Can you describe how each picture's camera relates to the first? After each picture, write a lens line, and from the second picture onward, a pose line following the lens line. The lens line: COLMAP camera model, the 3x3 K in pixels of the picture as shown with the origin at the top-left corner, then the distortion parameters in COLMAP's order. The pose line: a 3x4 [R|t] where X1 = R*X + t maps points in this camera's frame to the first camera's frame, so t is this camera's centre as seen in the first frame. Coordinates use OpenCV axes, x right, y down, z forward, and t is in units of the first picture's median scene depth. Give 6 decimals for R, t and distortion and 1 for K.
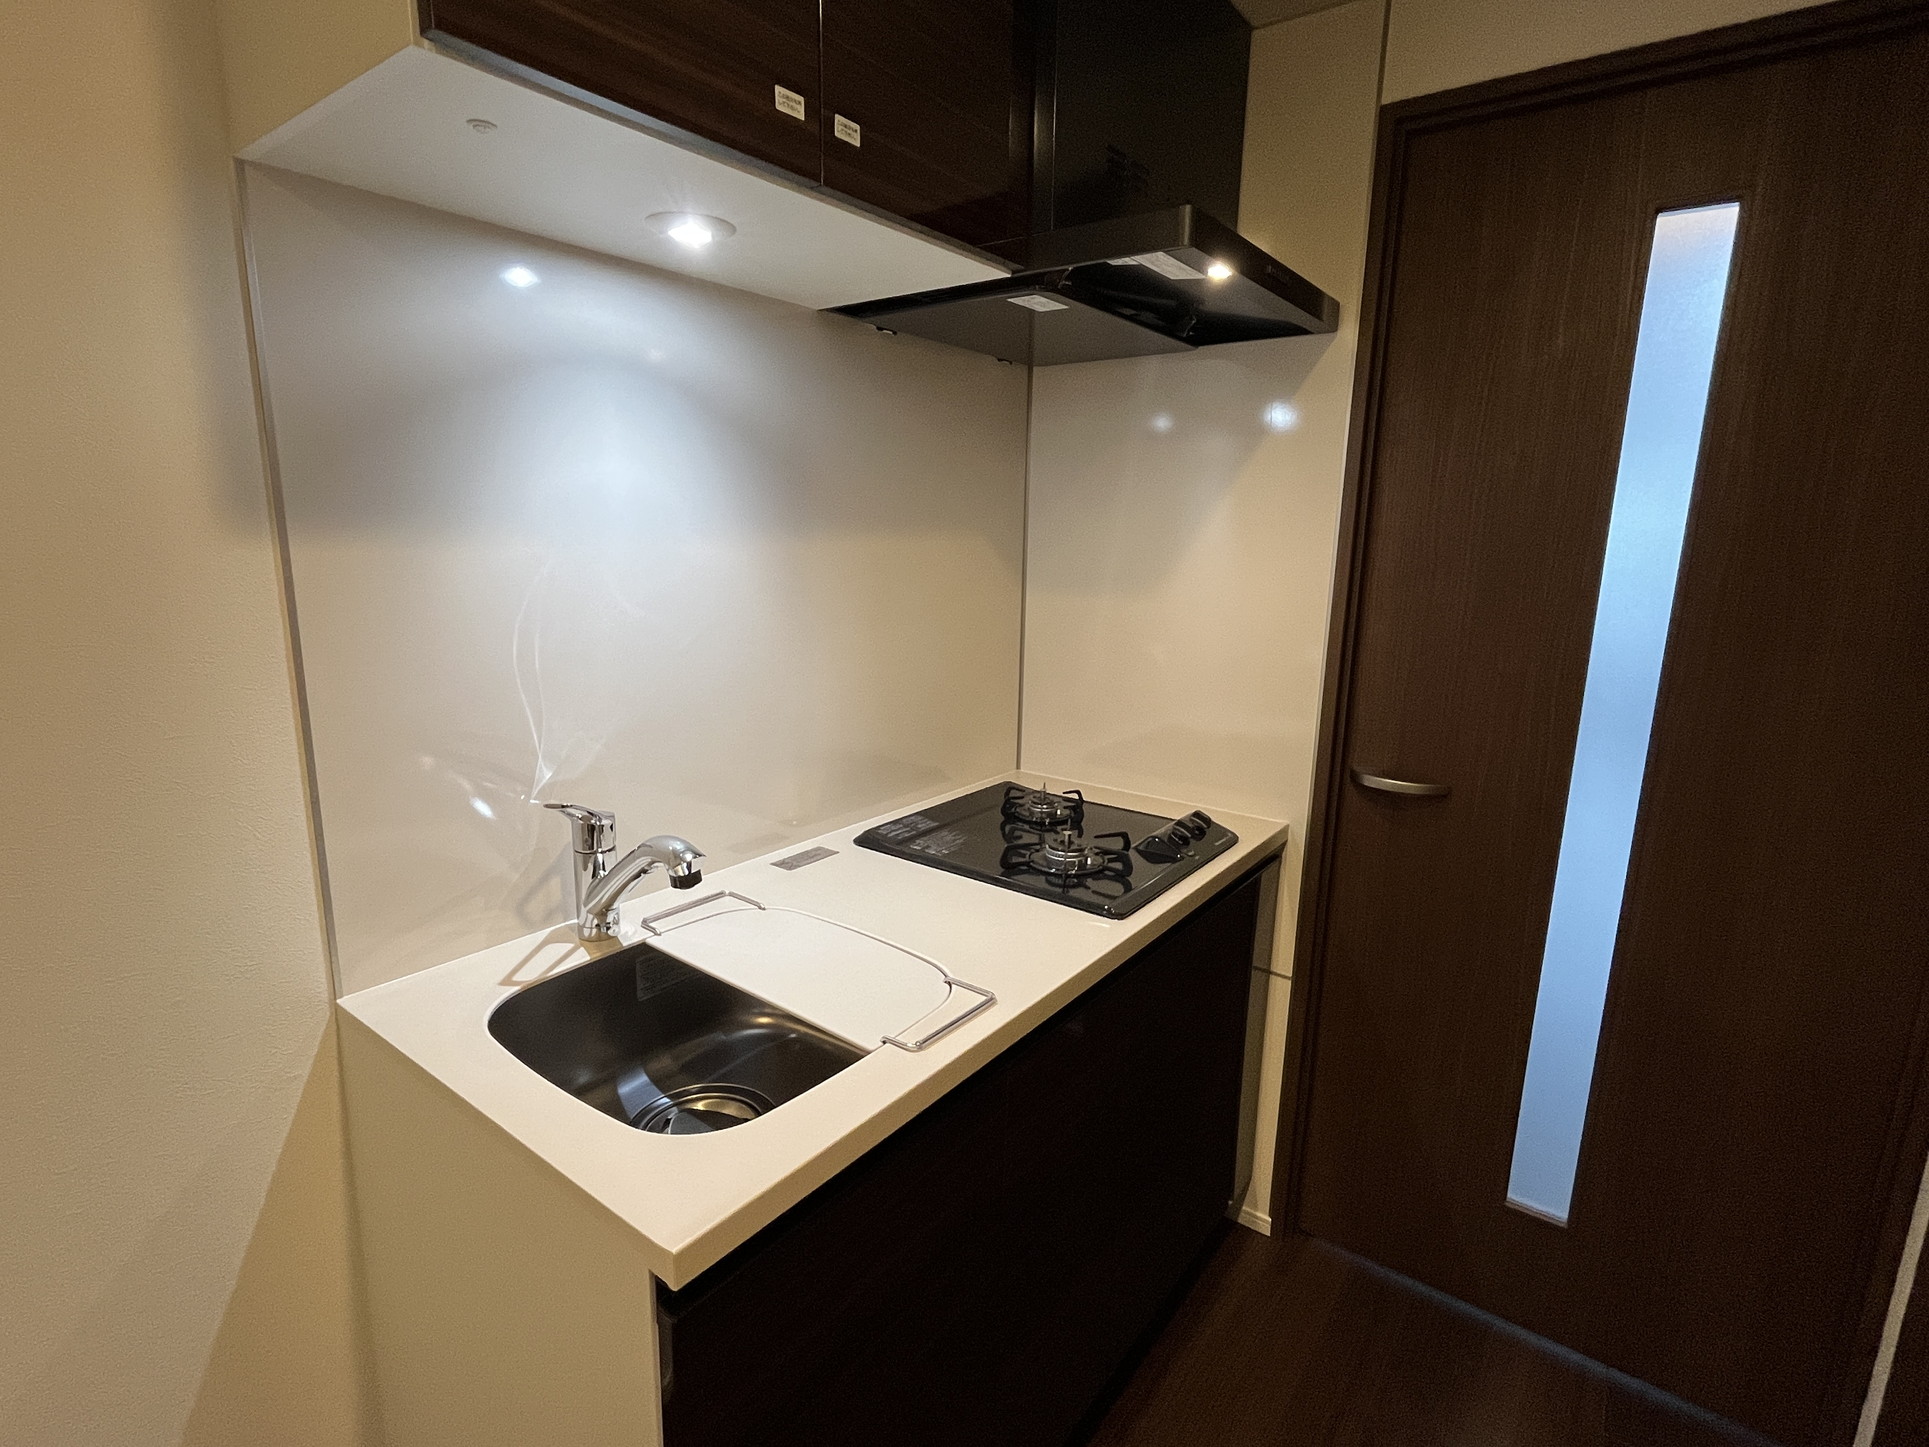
lens RADIAL K [[953.4, 0, 958.4], [0, 953.4, 725.2], [0, 0, 1]] dist [-0.002060, -0.000310]
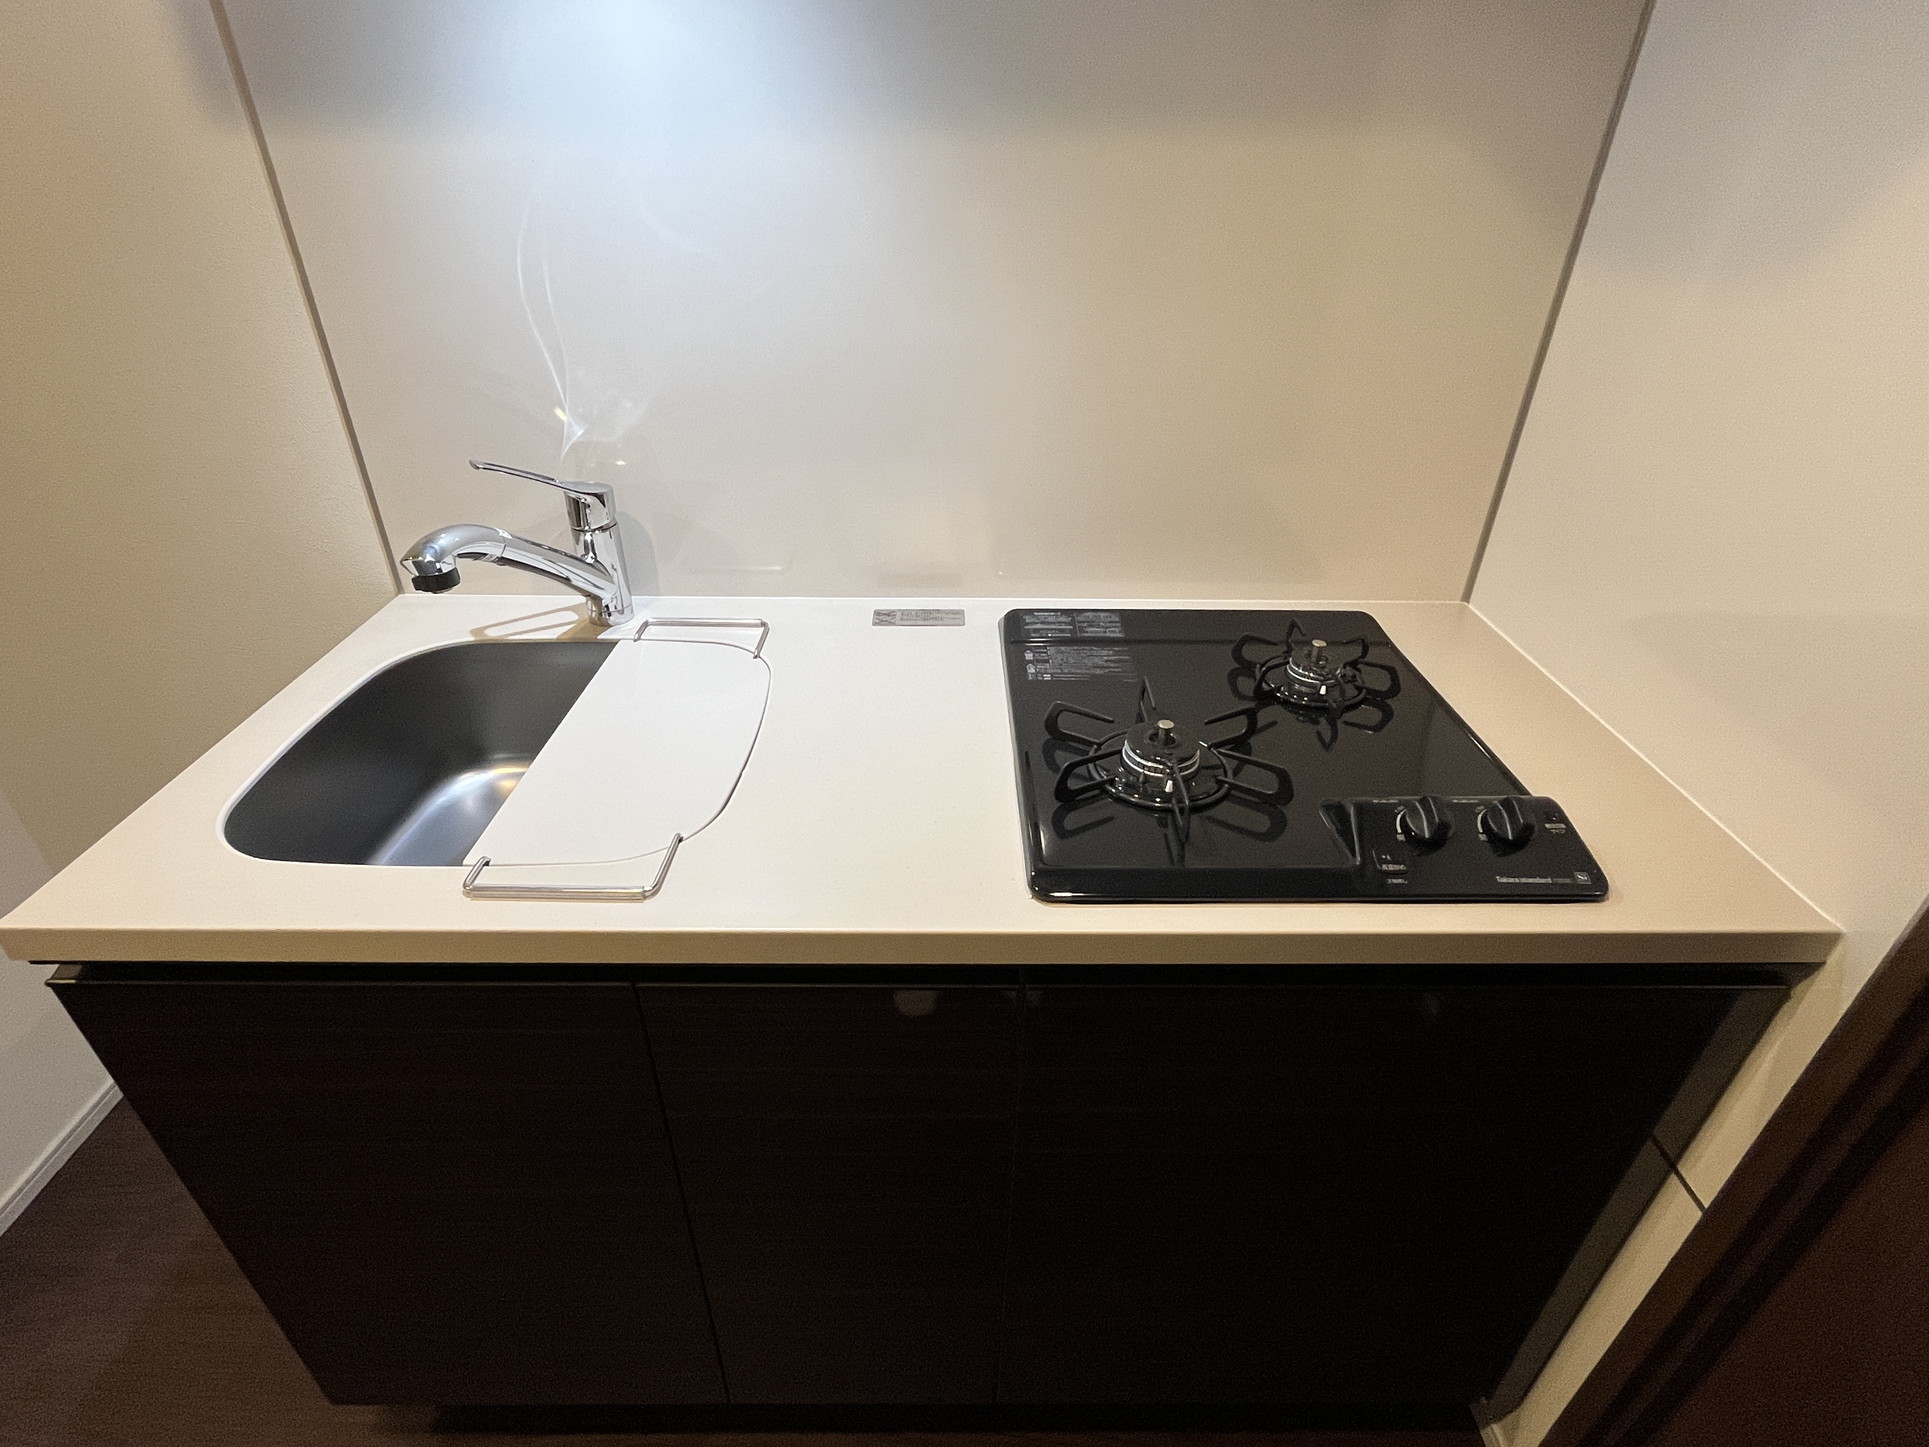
lens RADIAL K [[953.4, 0, 963.2], [0, 953.4, 725.4], [0, 0, 1]] dist [-0.002060, -0.000310]
pose [[0.610631, 0.400699, -0.683060, 0.410113], [-0.160412, 0.907246, 0.388809, -0.082858], [0.775499, -0.127848, 0.618269, 0.540744]]
